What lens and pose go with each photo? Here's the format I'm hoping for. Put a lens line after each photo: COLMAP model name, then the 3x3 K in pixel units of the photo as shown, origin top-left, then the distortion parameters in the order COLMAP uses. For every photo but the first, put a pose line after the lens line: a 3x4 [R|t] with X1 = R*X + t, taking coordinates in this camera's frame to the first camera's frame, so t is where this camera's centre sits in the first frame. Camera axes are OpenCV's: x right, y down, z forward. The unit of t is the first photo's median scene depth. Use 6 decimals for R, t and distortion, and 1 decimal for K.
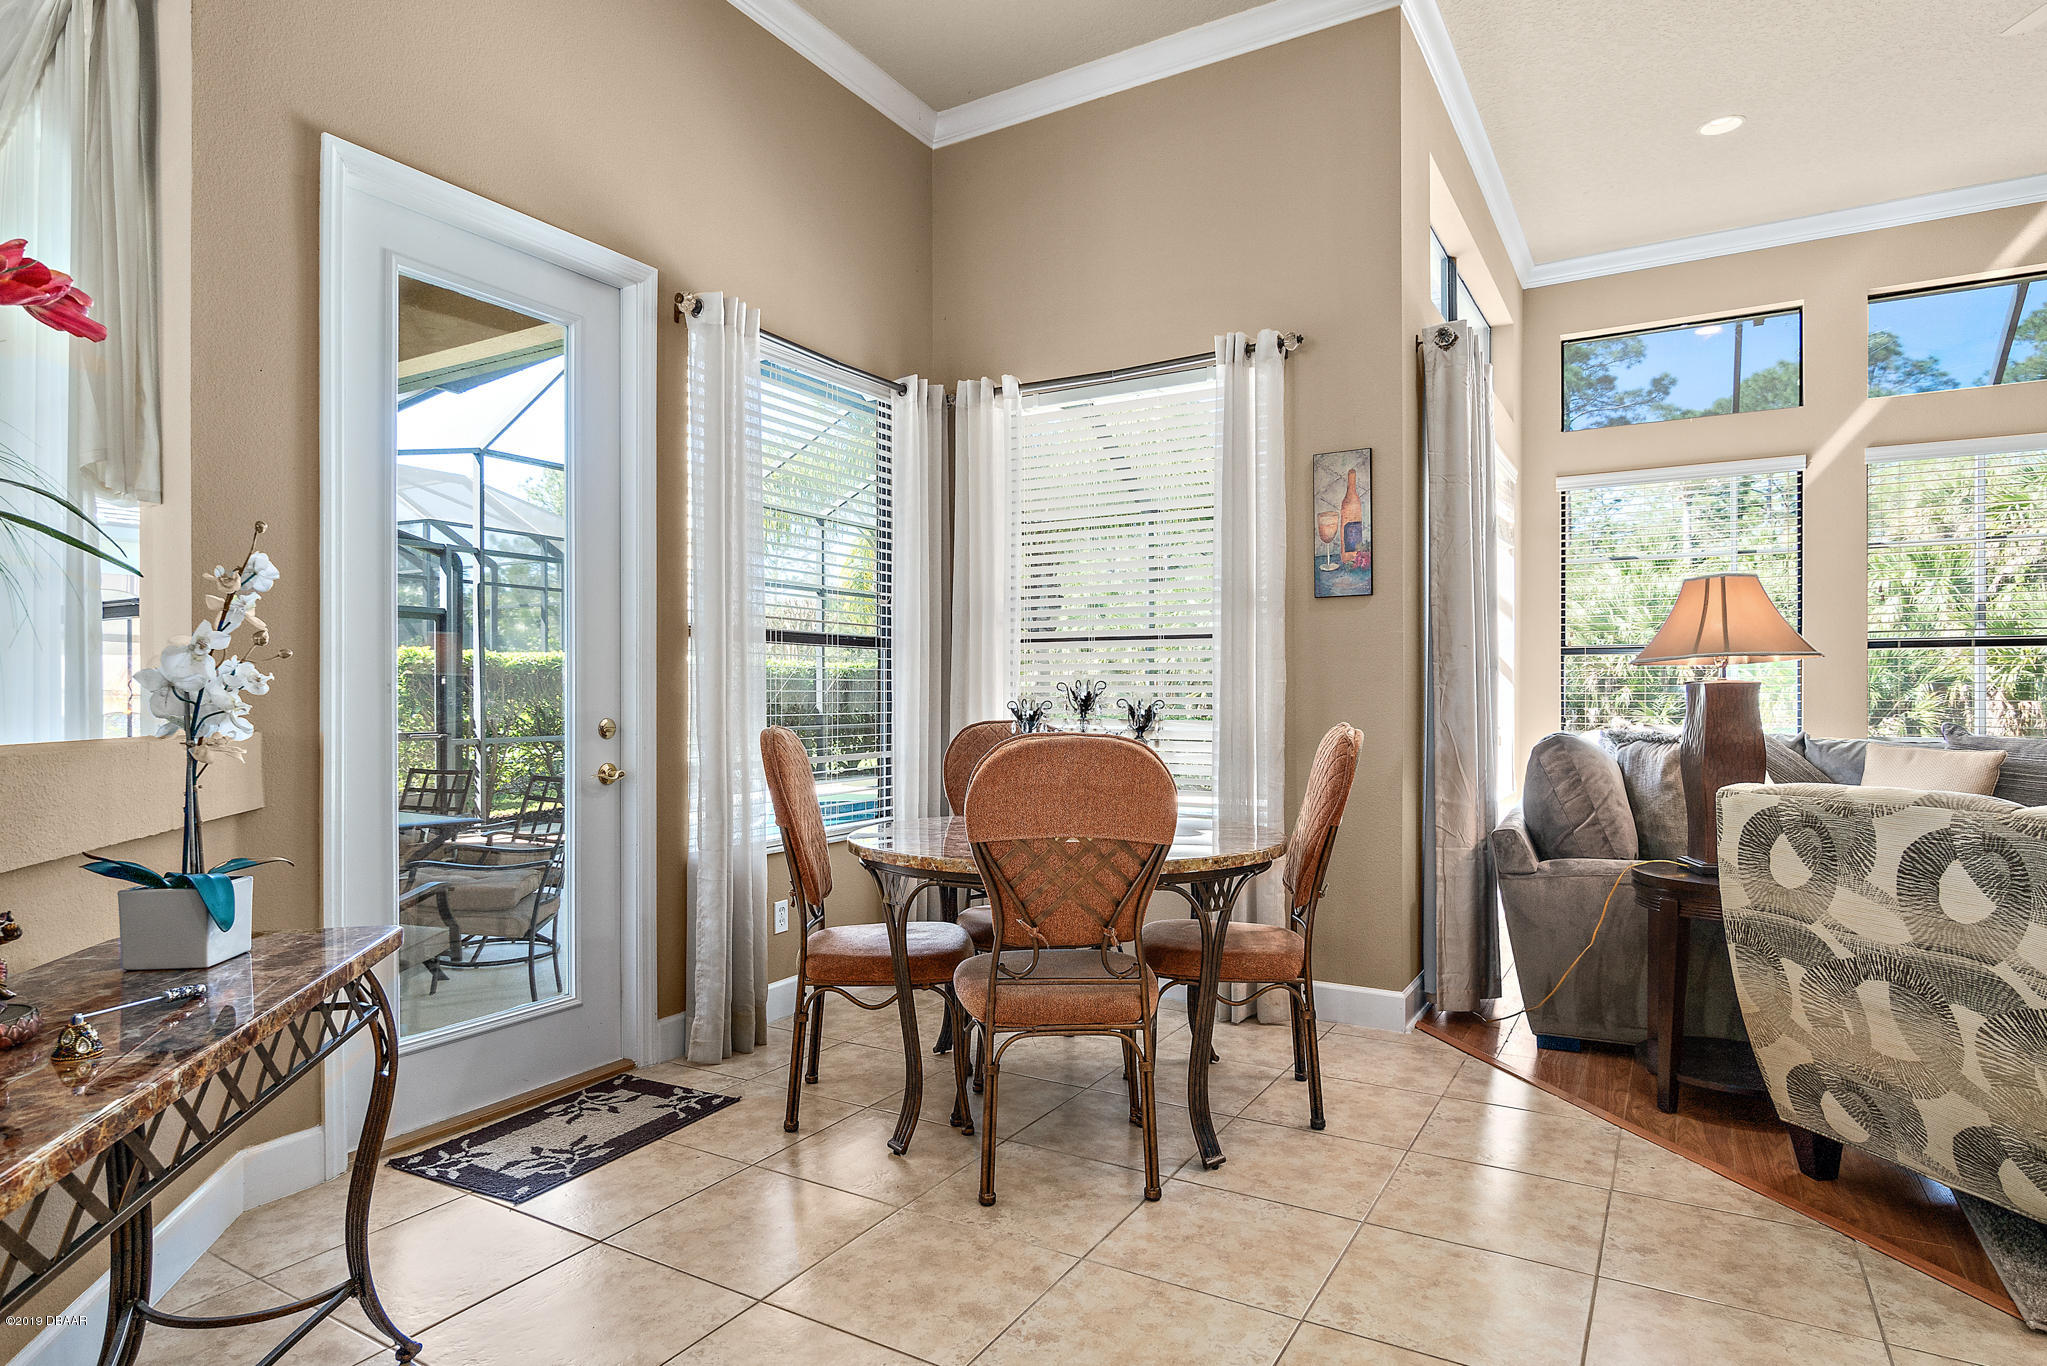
lens RADIAL K [[1135.2, 0, 1001.3], [0, 1135.2, 698.8], [0, 0, 1]] dist [-0.006929, 0.001762]
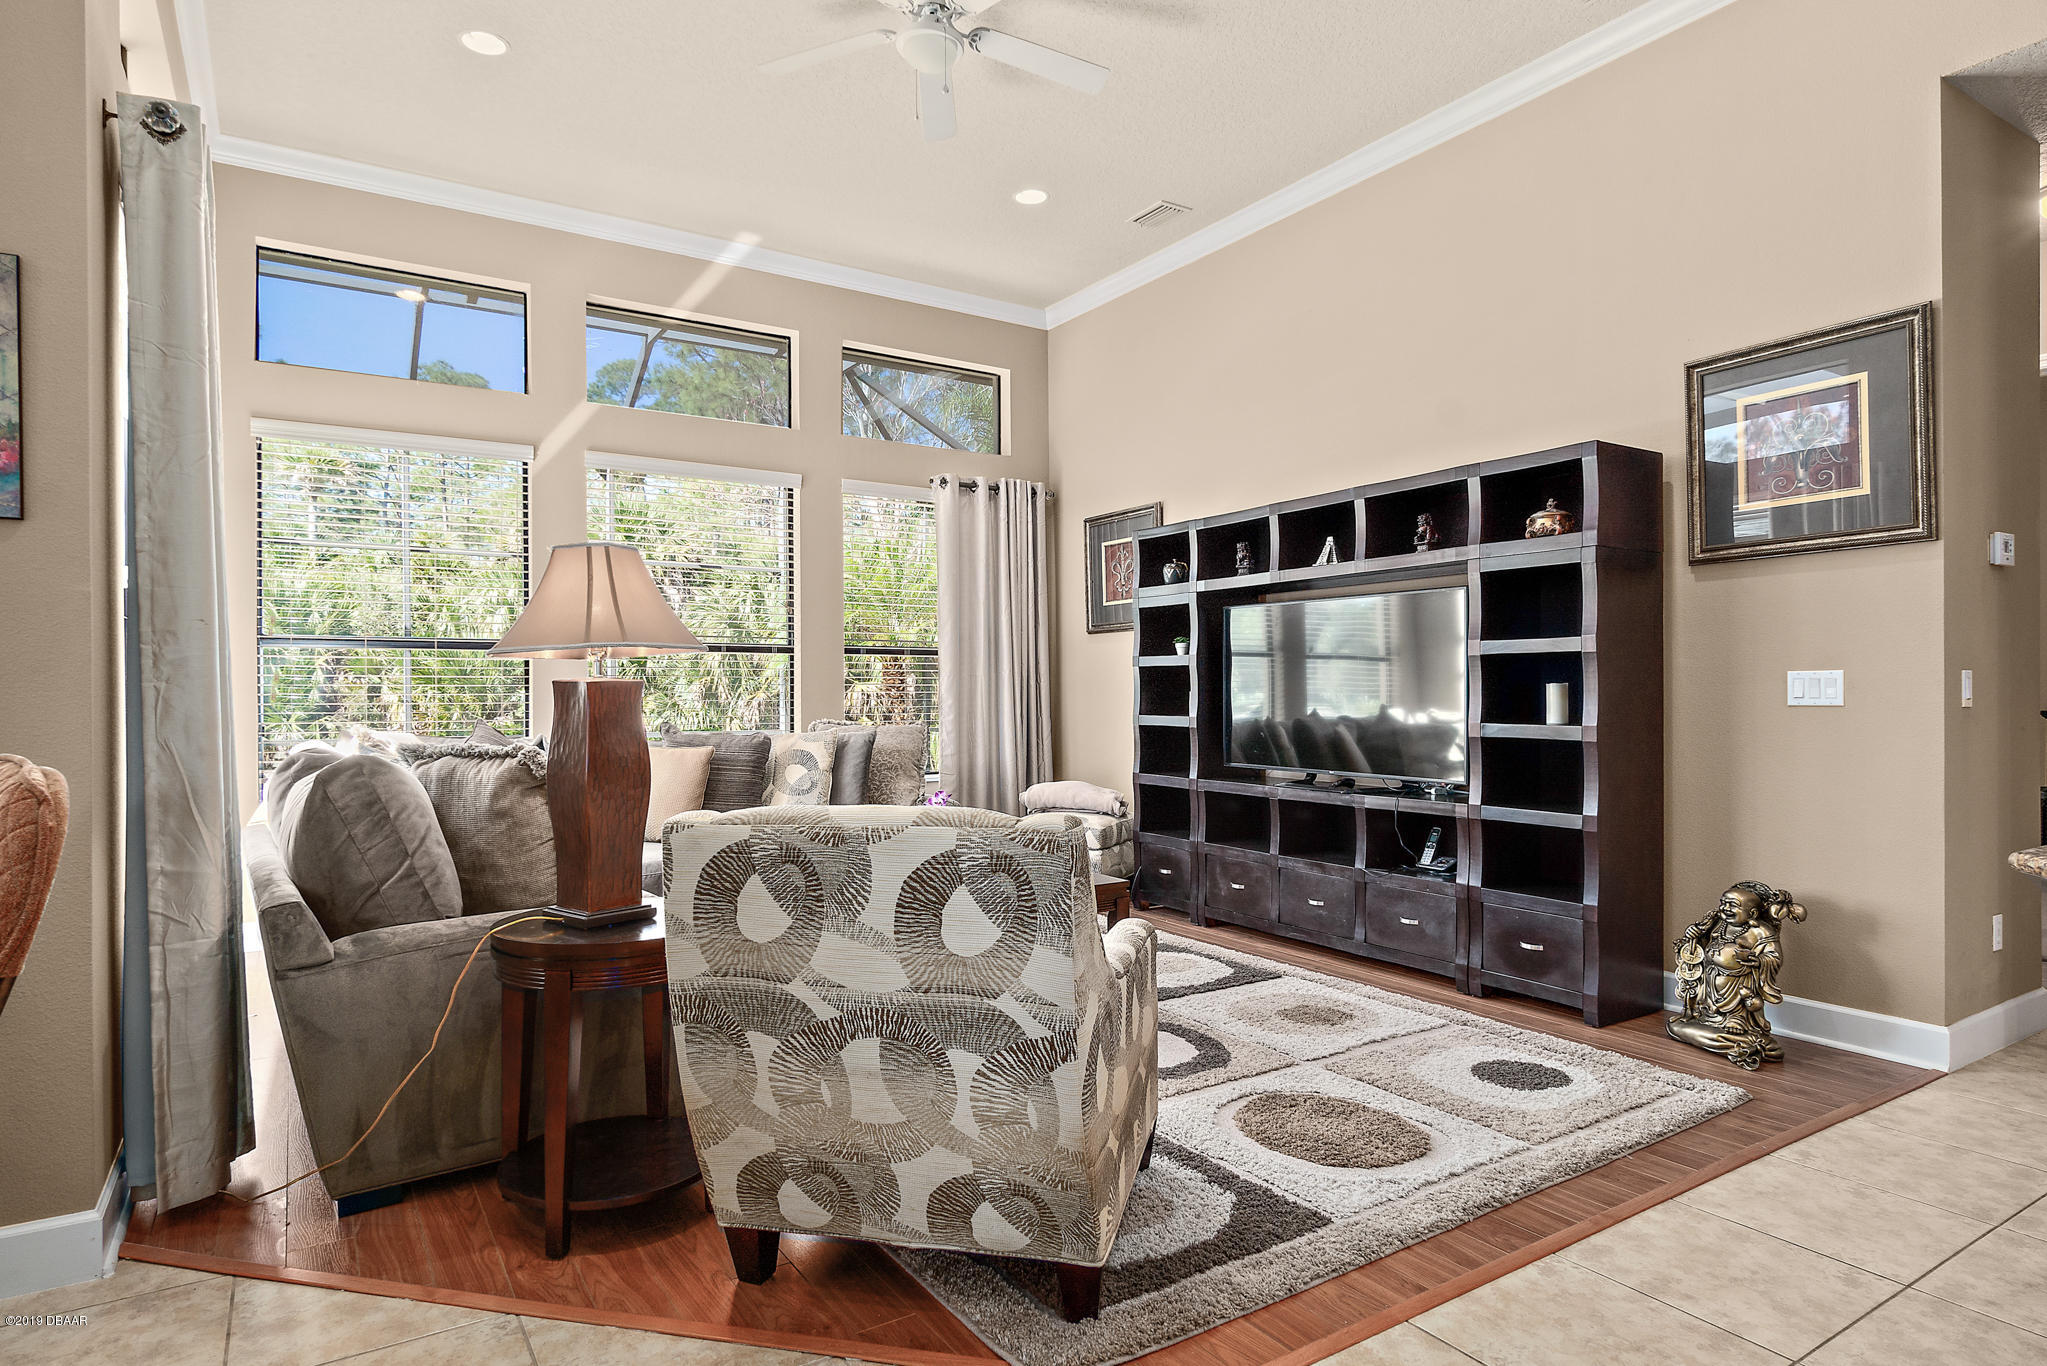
lens RADIAL K [[1135.2, 0, 1014.4], [0, 1135.2, 698.2], [0, 0, 1]] dist [-0.006929, 0.001762]
pose [[0.442878, -0.003608, 0.896574, 0.048662], [0.005550, 0.999984, 0.001283, -0.001524], [-0.896565, 0.004408, 0.442891, 0.349729]]
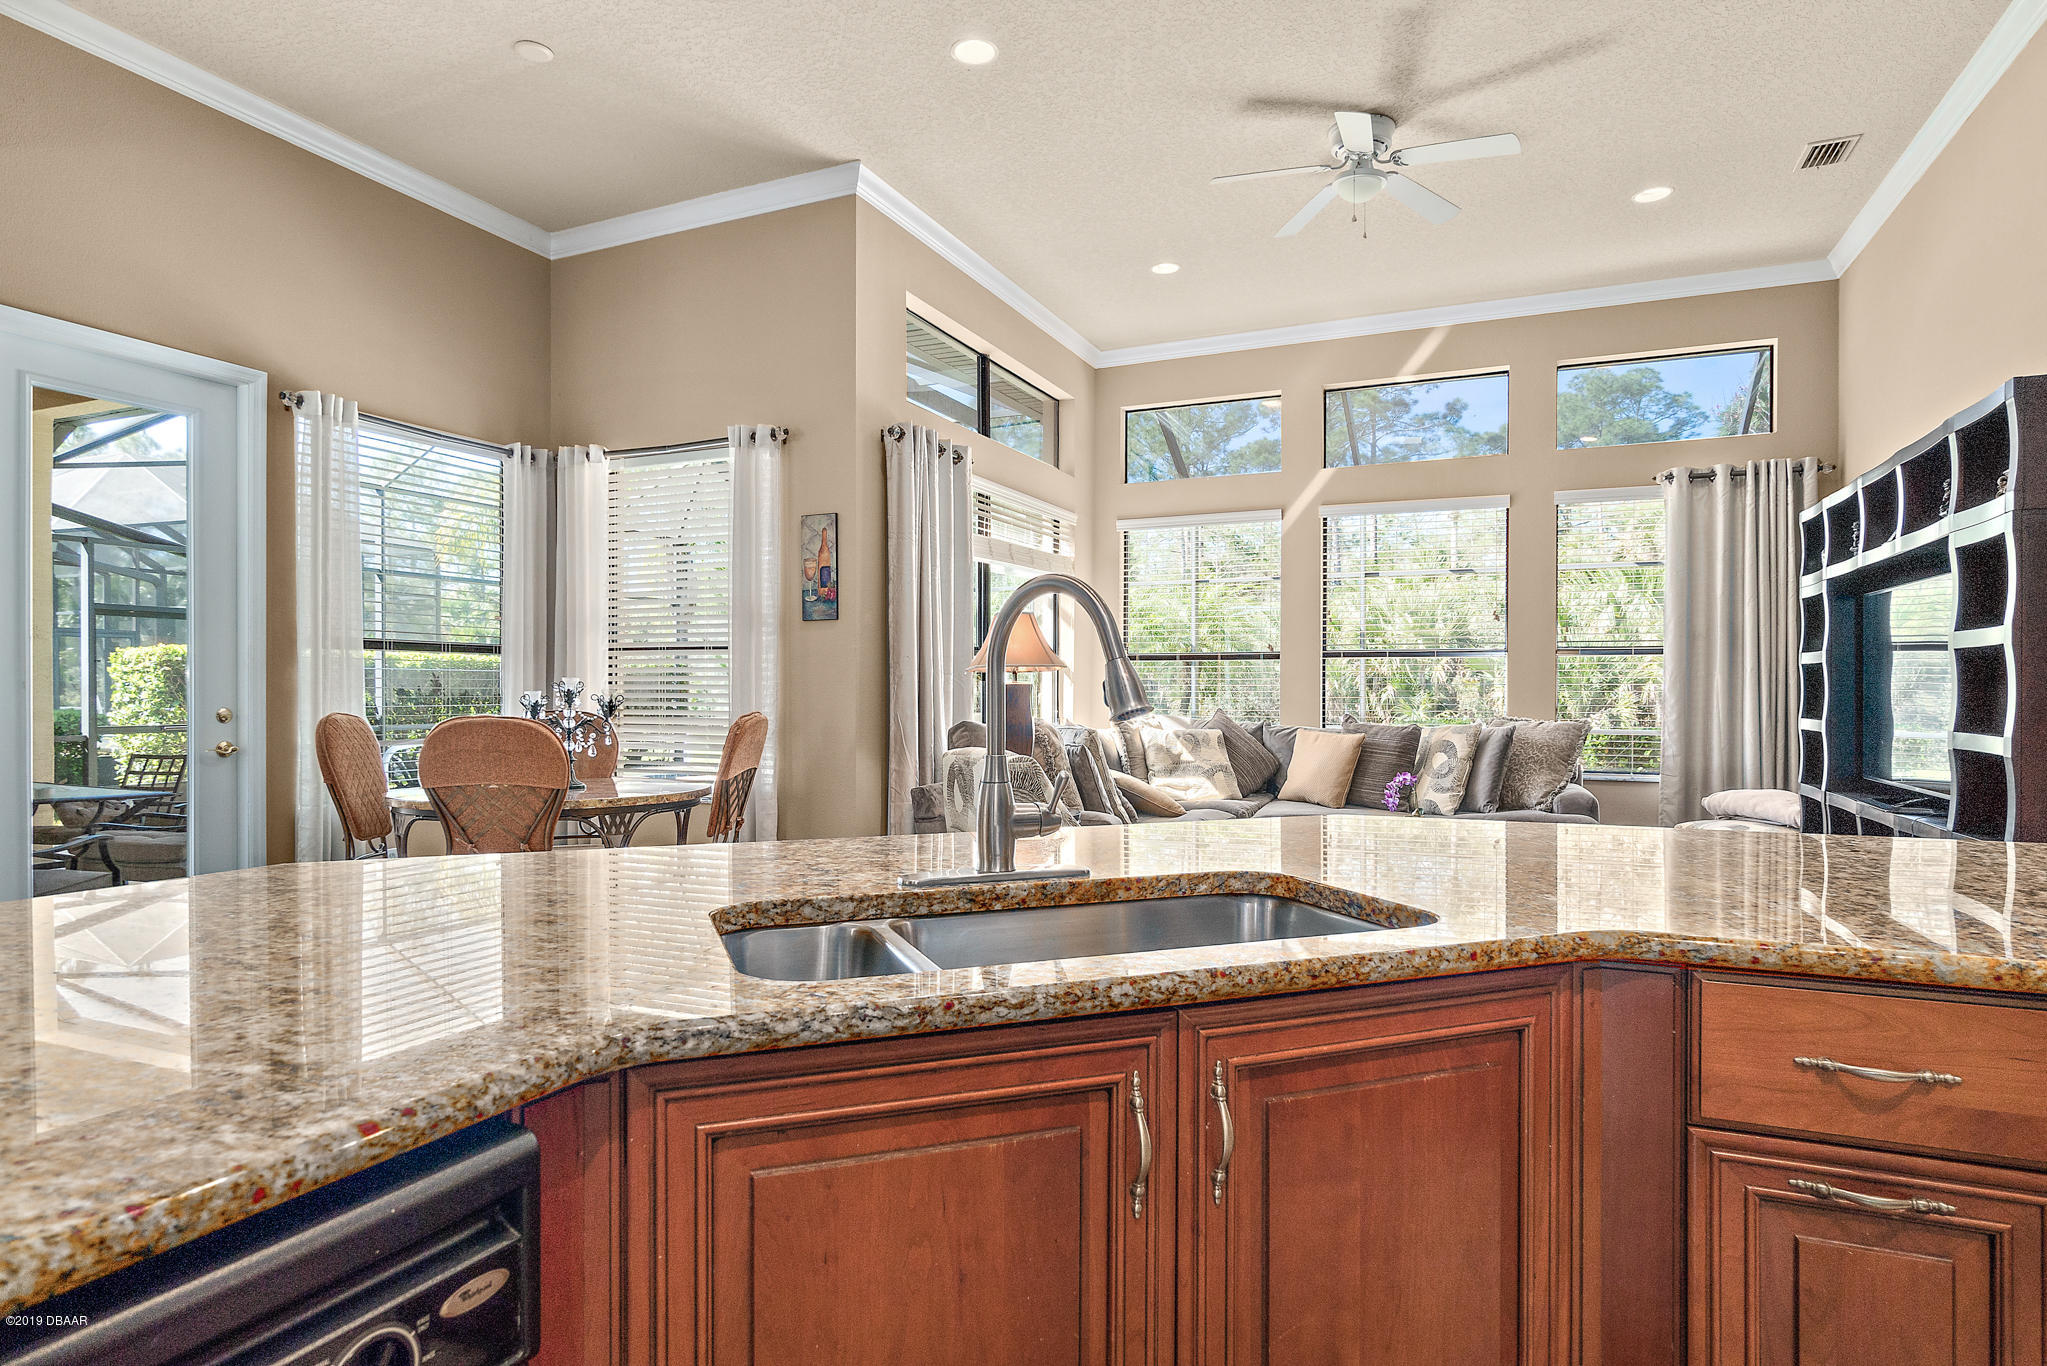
lens RADIAL K [[1135.2, 0, 1016.4], [0, 1135.2, 690.4], [0, 0, 1]] dist [-0.006929, 0.001762]
pose [[0.992804, 0.003873, 0.119691, 0.421504], [-0.003414, 0.999986, -0.004034, -0.000625], [-0.119705, 0.003596, 0.992803, -0.437603]]
